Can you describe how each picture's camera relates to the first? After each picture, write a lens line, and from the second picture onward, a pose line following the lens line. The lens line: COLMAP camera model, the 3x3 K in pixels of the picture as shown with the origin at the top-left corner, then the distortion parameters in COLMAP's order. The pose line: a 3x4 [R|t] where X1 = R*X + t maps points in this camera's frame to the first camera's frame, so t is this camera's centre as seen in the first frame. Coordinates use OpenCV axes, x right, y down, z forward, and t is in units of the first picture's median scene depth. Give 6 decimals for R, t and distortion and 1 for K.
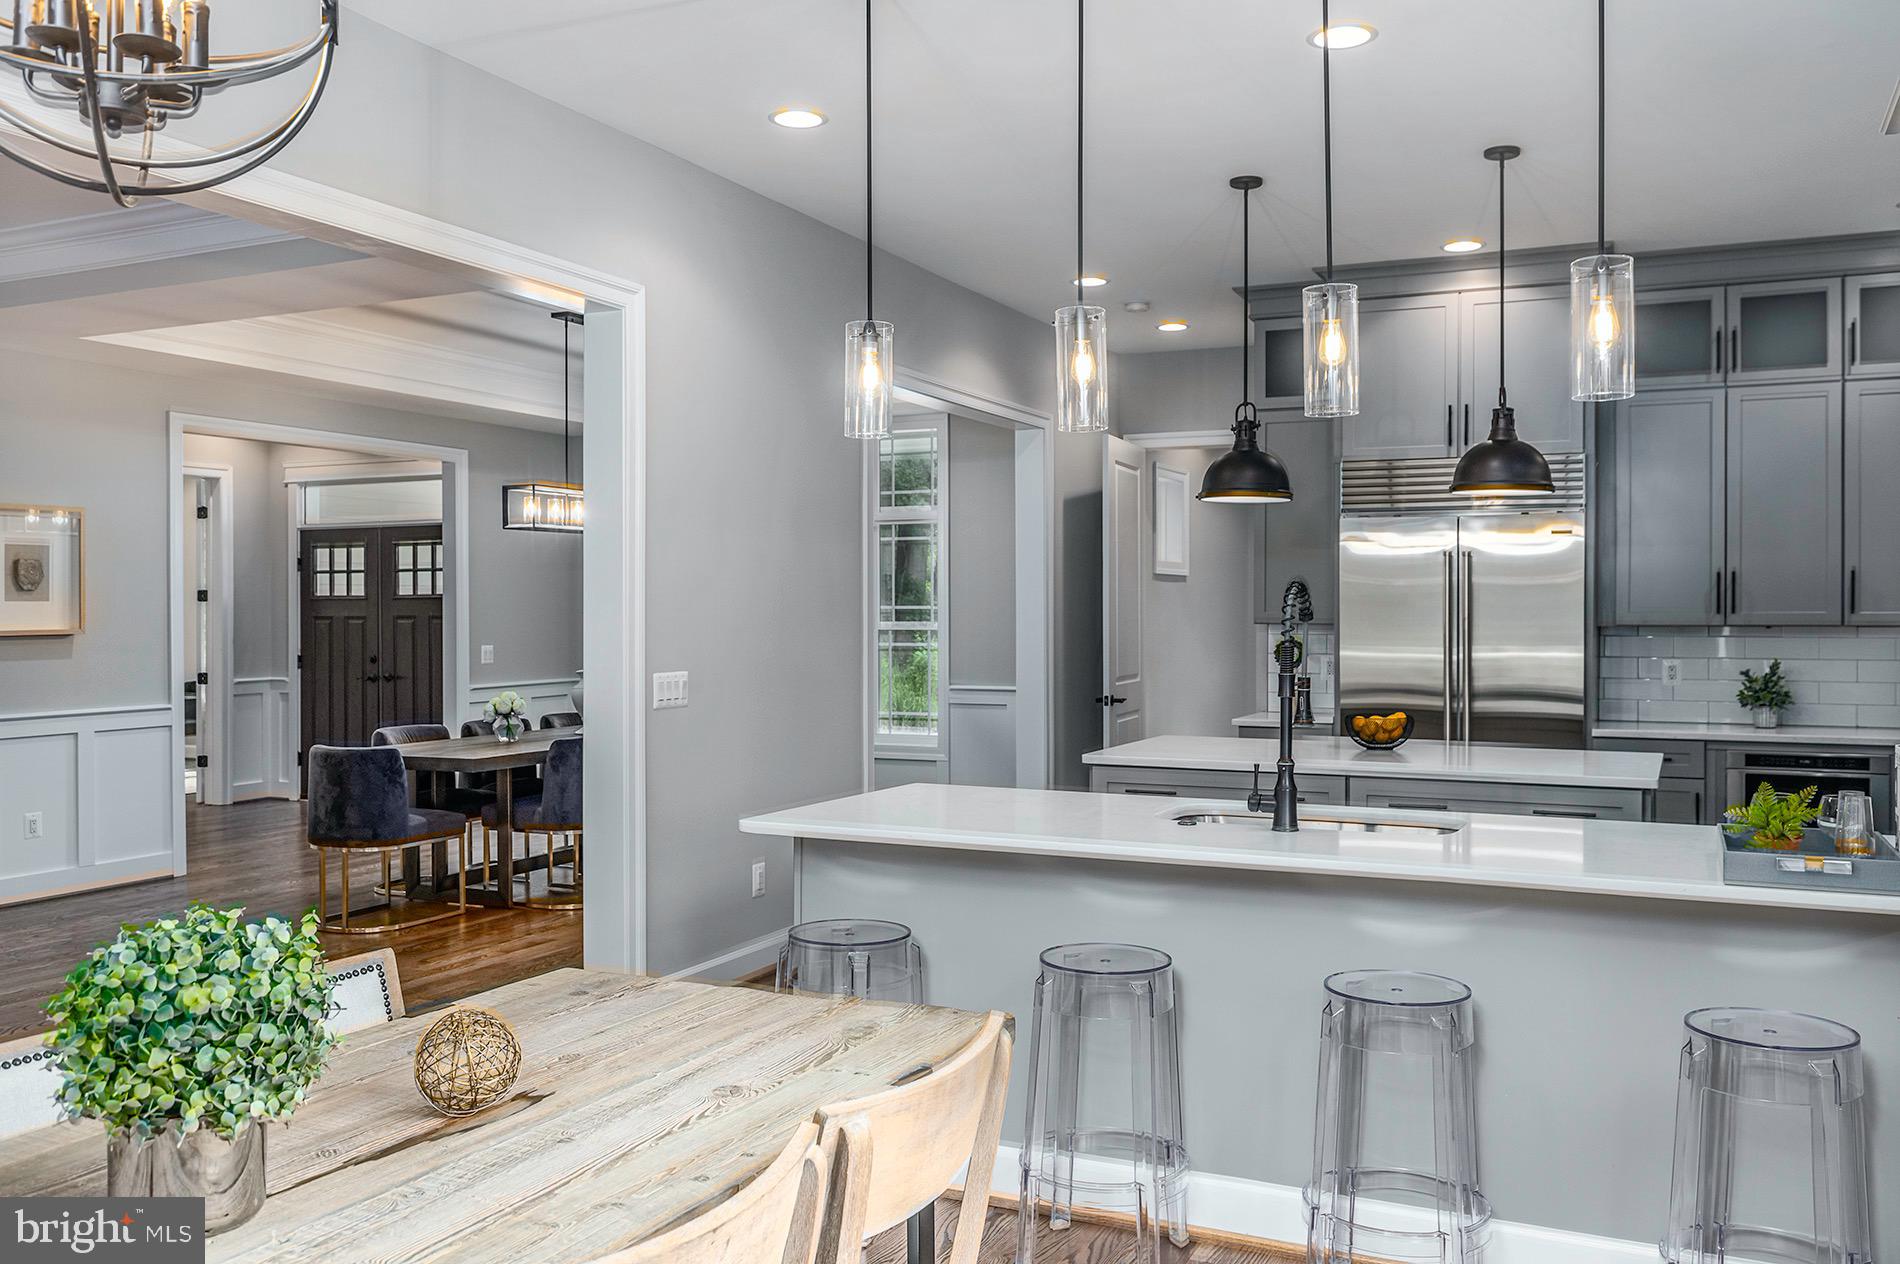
lens RADIAL K [[1581.8, 0, 949.3], [0, 1581.8, 629.9], [0, 0, 1]] dist [0.018885, 0.006239]
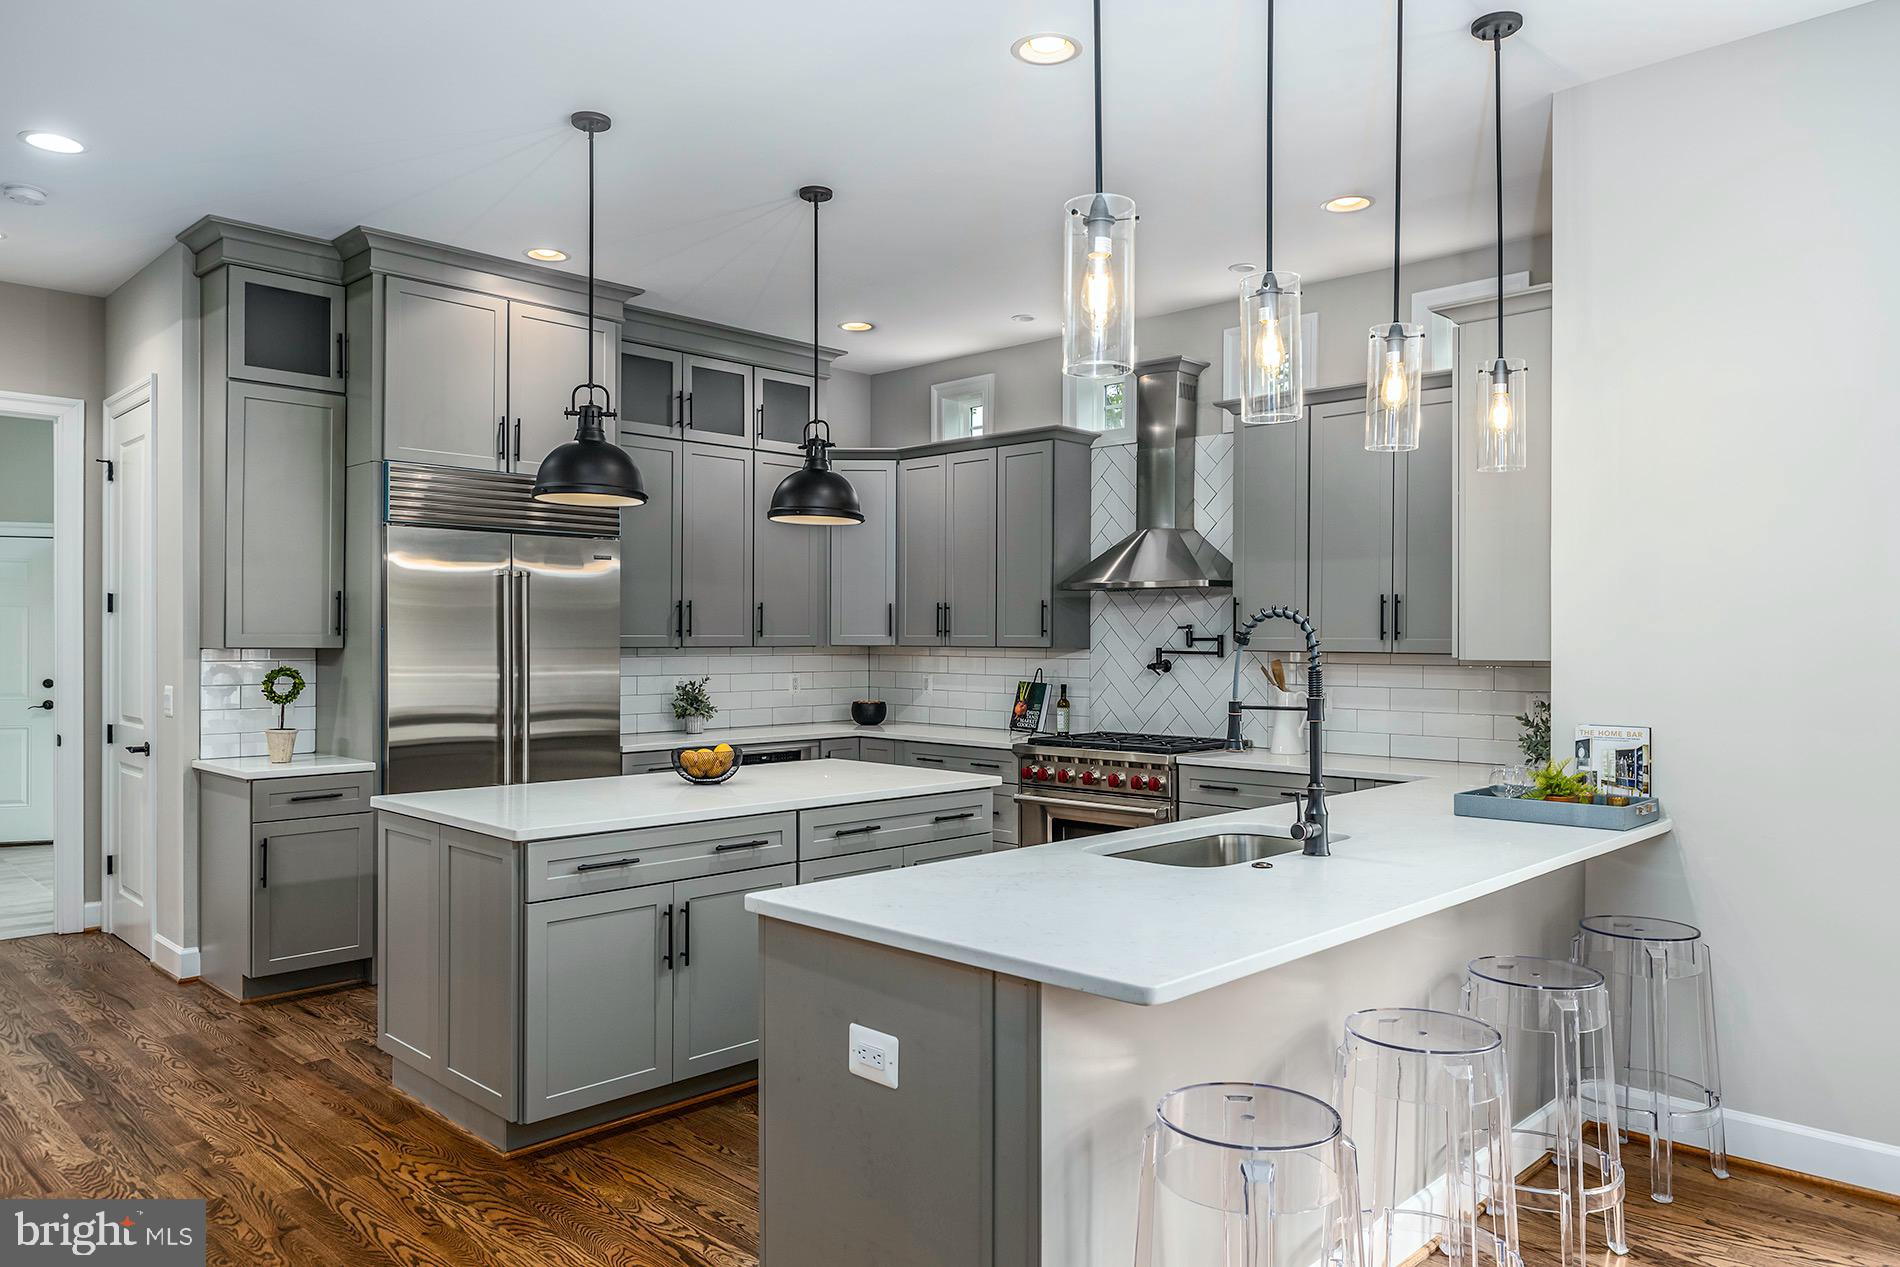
lens RADIAL K [[1283.0, 0, 955.8], [0, 1283.0, 632.2], [0, 0, 1]] dist [-0.001209, -0.000346]
pose [[0.323461, 0.002065, 0.946239, -0.330892], [0.006707, 0.999967, -0.004476, -0.007742], [-0.946218, 0.007795, 0.323436, 0.513339]]
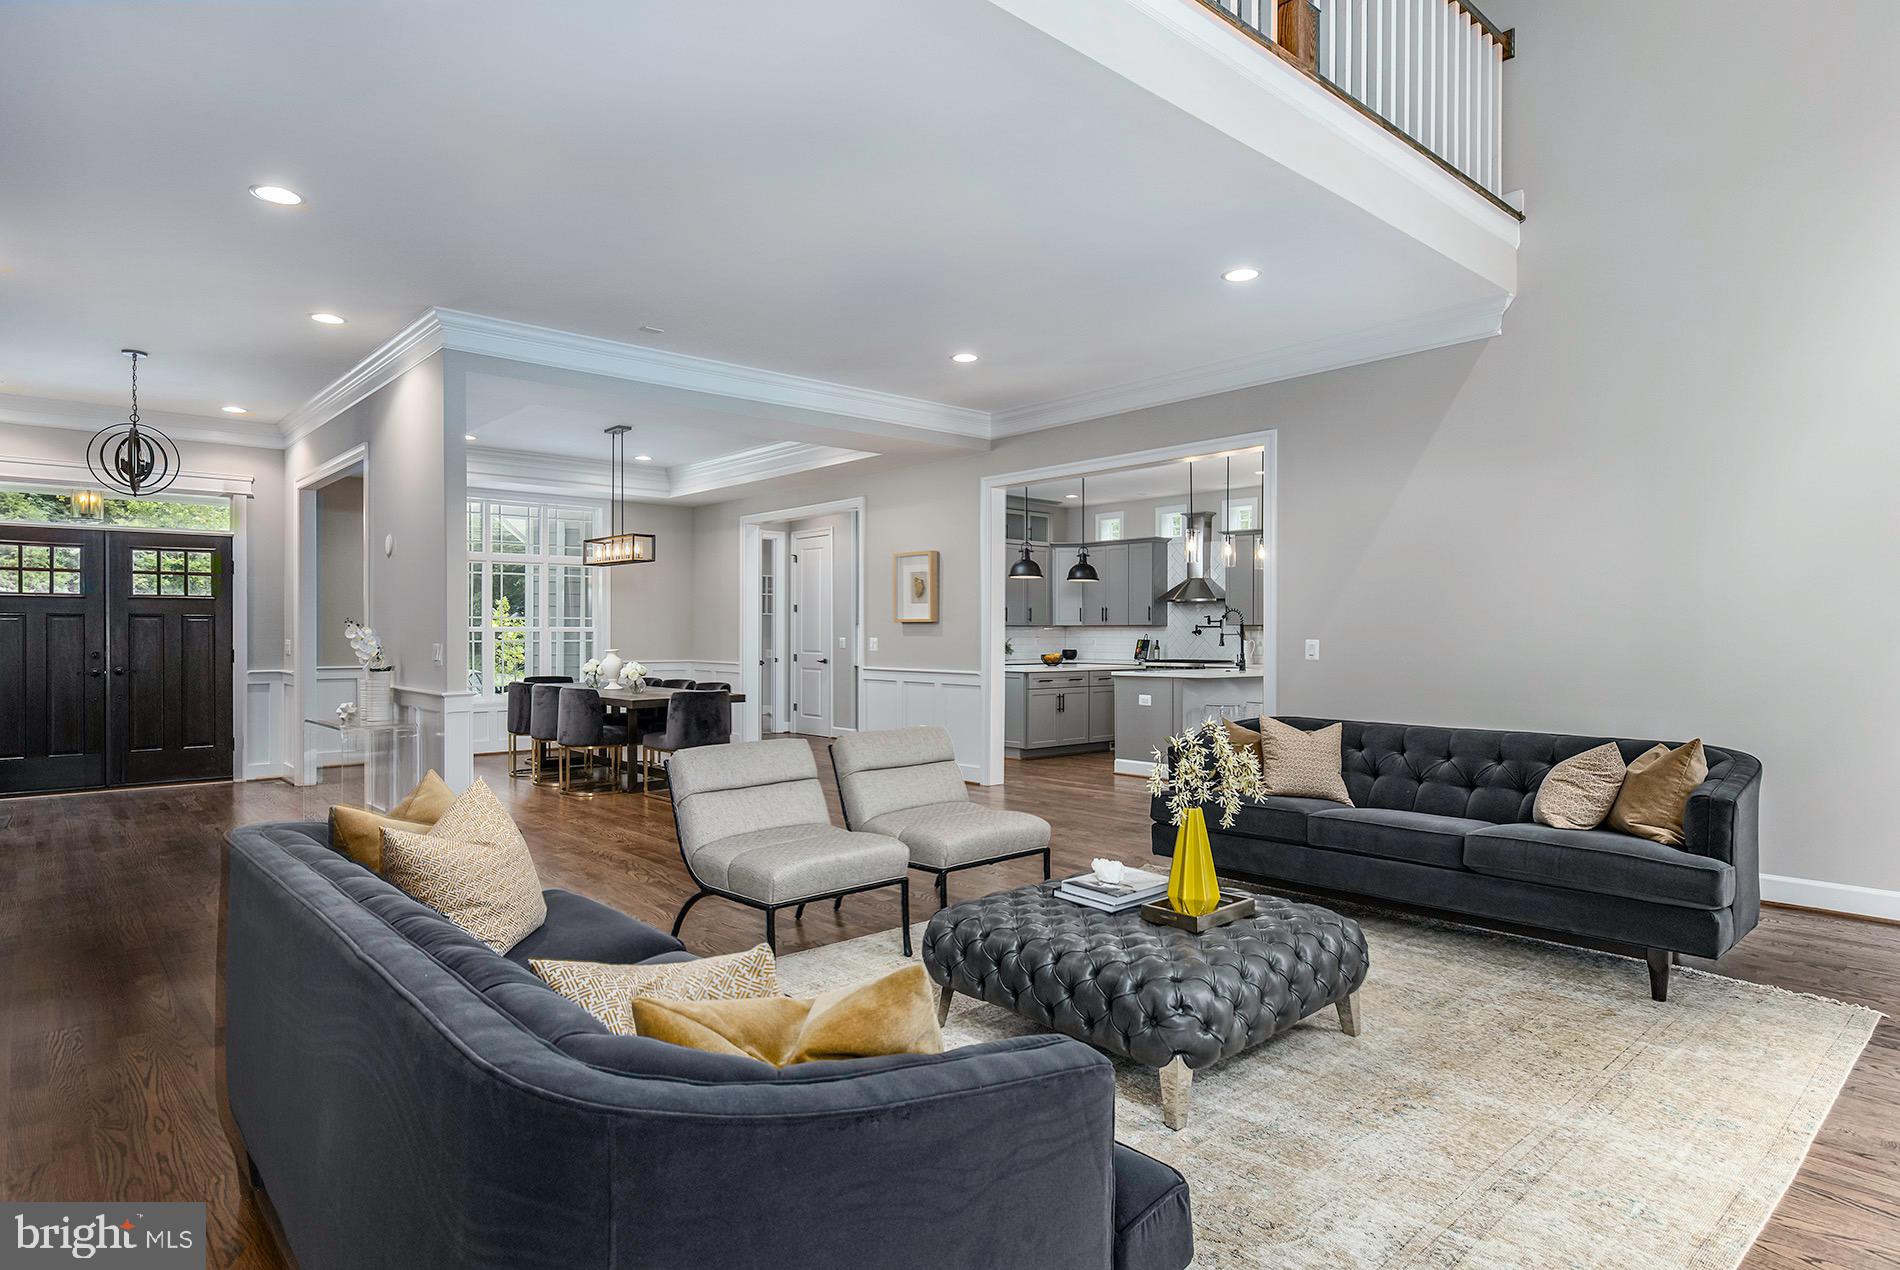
lens RADIAL K [[1054.2, 0, 944.8], [0, 1054.2, 636.2], [0, 0, 1]] dist [0.001010, 0.000109]
pose [[0.380852, -0.003061, 0.924631, -1.322969], [0.006685, 0.999978, 0.000557, 0.014963], [-0.924612, 0.005969, 0.380864, 0.371387]]
